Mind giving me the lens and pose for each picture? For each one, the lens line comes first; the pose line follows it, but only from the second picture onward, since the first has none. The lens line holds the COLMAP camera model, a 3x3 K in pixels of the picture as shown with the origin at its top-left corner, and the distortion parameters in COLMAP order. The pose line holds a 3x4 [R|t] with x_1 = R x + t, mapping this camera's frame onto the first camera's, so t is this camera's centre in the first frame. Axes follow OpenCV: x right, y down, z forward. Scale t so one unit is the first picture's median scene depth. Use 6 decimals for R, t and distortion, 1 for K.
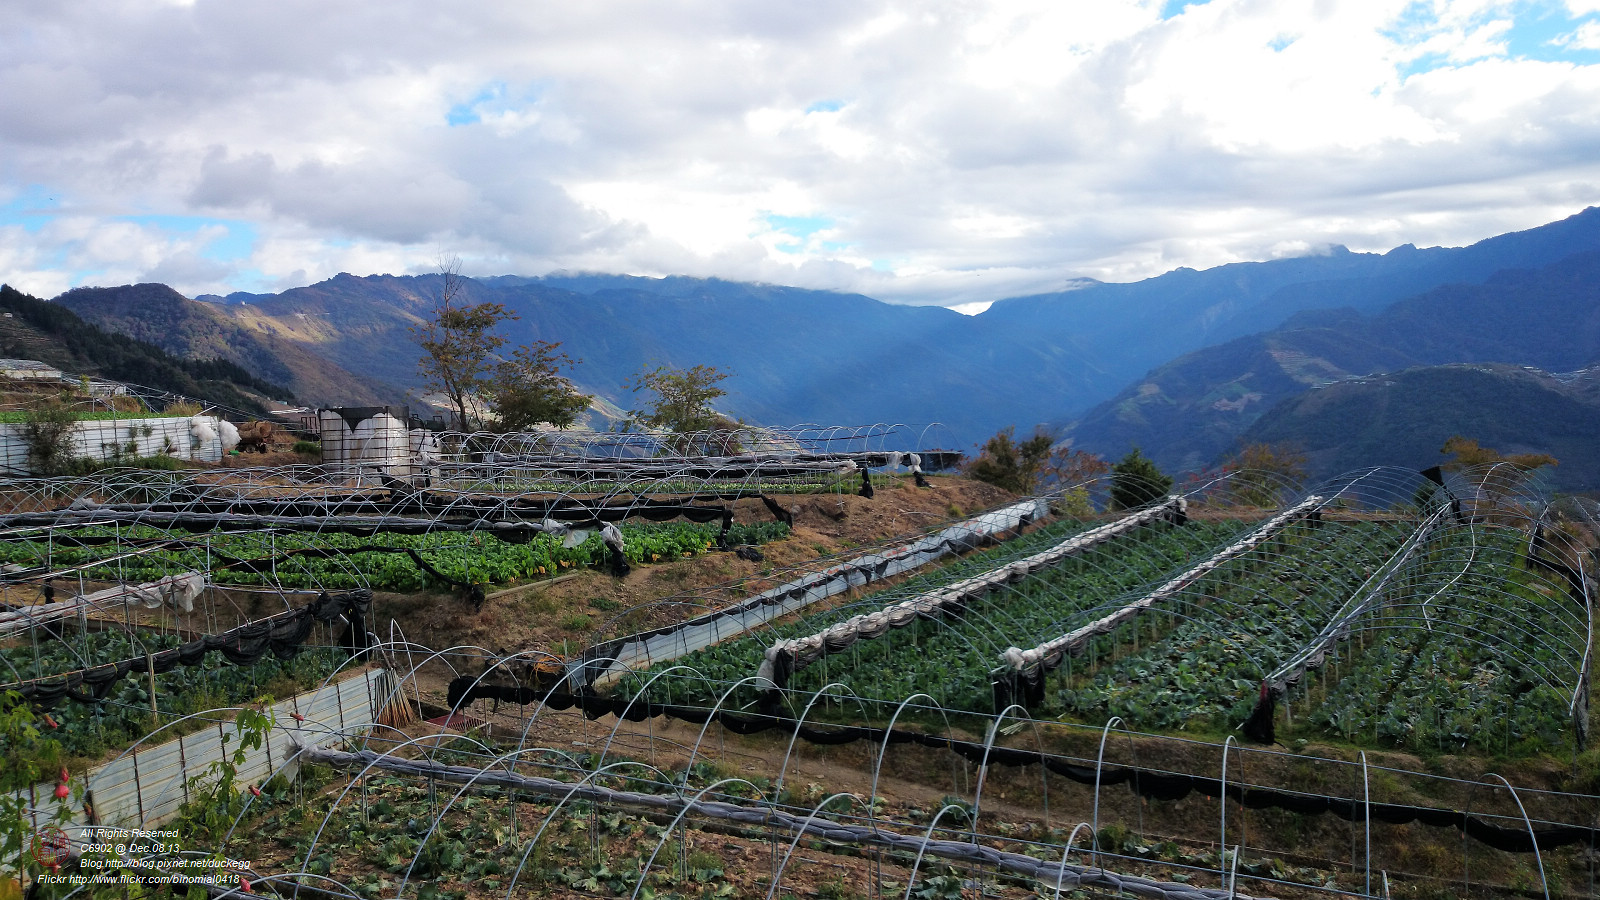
lens RADIAL K [[1283.8, 0, 800.0], [0, 1283.8, 450.0], [0, 0, 1]] dist [0.259774, -0.571532]
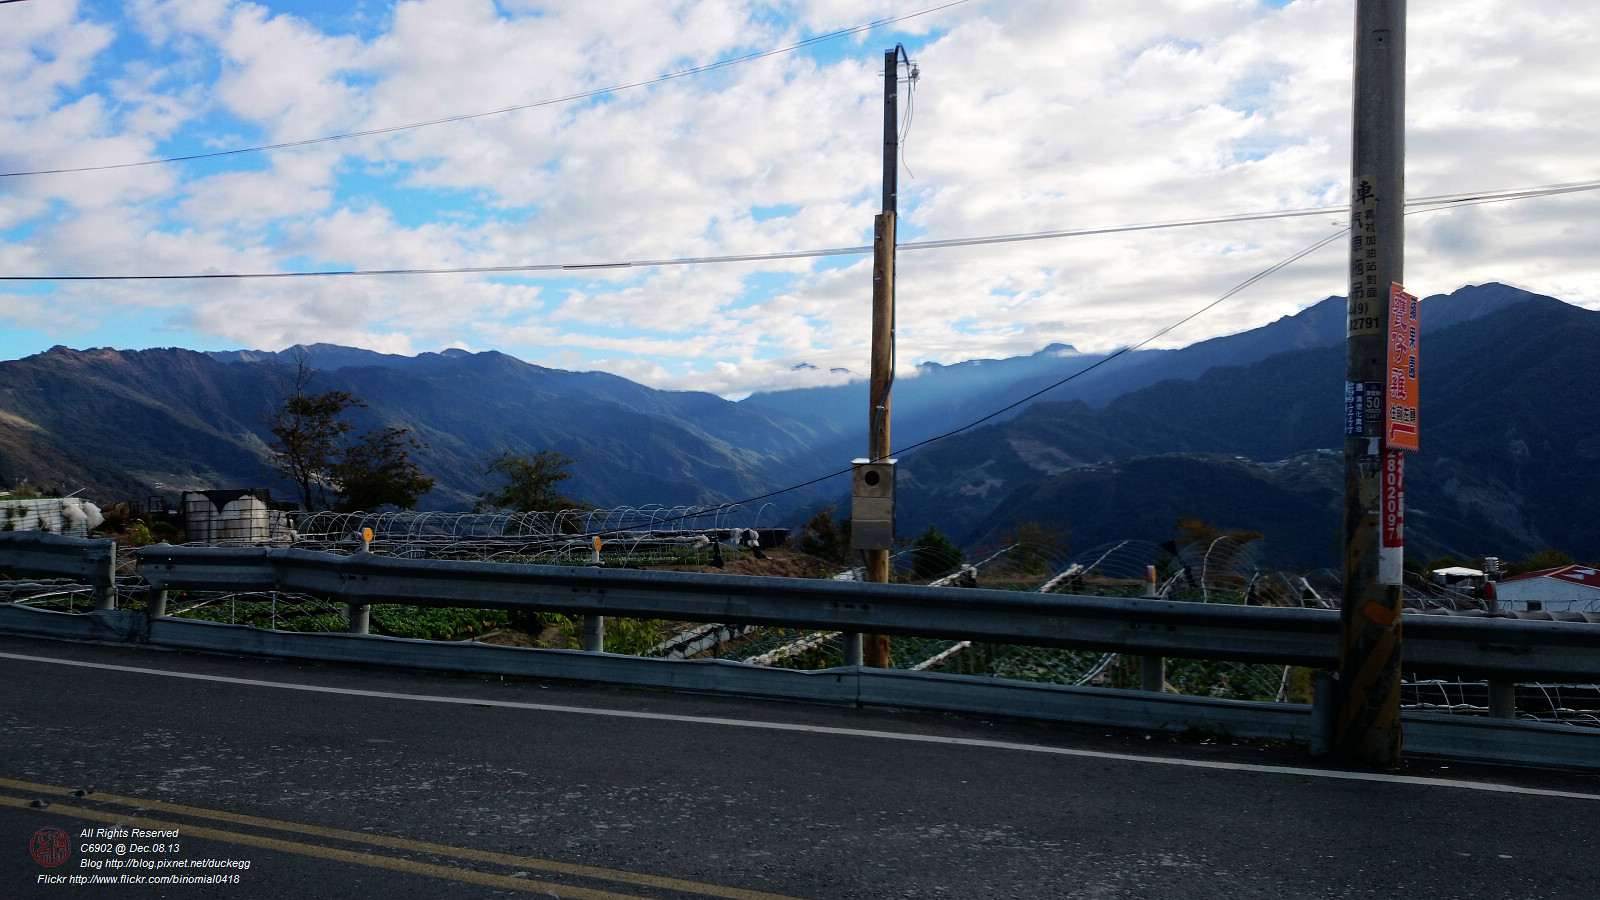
lens RADIAL K [[1283.8, 0, 800.0], [0, 1283.8, 450.0], [0, 0, 1]] dist [0.259774, -0.571532]
pose [[0.983838, 0.008588, 0.178852, -0.074038], [0.002966, 0.997930, -0.064235, 0.005371], [-0.179034, 0.063728, 0.981777, -0.133879]]
